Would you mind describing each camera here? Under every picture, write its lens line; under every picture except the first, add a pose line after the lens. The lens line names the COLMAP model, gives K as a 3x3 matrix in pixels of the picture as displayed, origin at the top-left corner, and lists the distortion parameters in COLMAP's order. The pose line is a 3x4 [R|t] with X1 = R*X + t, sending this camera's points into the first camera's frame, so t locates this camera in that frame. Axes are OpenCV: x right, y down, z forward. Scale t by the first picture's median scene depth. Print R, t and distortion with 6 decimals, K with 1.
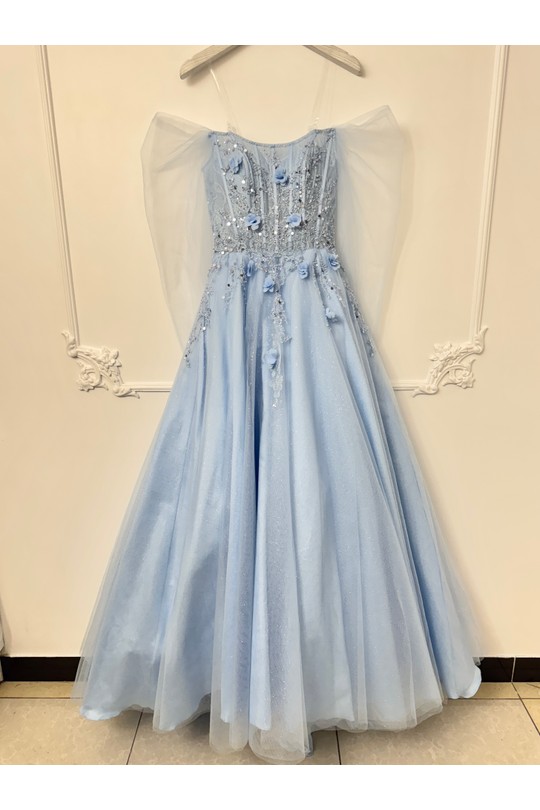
lens RADIAL K [[539.1, 0, 265.1], [0, 539.1, 413.8], [0, 0, 1]] dist [0.054757, -0.042925]
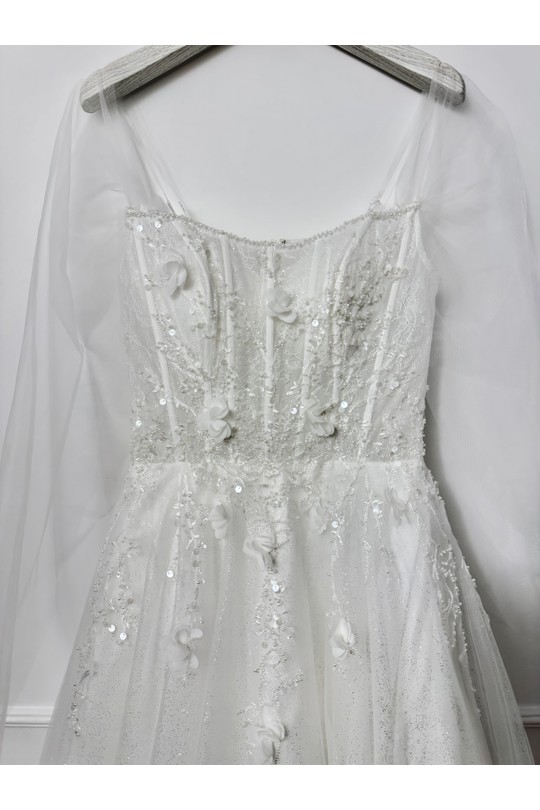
lens RADIAL K [[539.1, 0, 279.7], [0, 539.1, 422.1], [0, 0, 1]] dist [0.054757, -0.042925]
pose [[0.999635, 0.009455, 0.025297, 0.008320], [-0.005326, 0.987334, -0.158563, -0.255702], [-0.026476, 0.158370, 0.987025, 0.550688]]
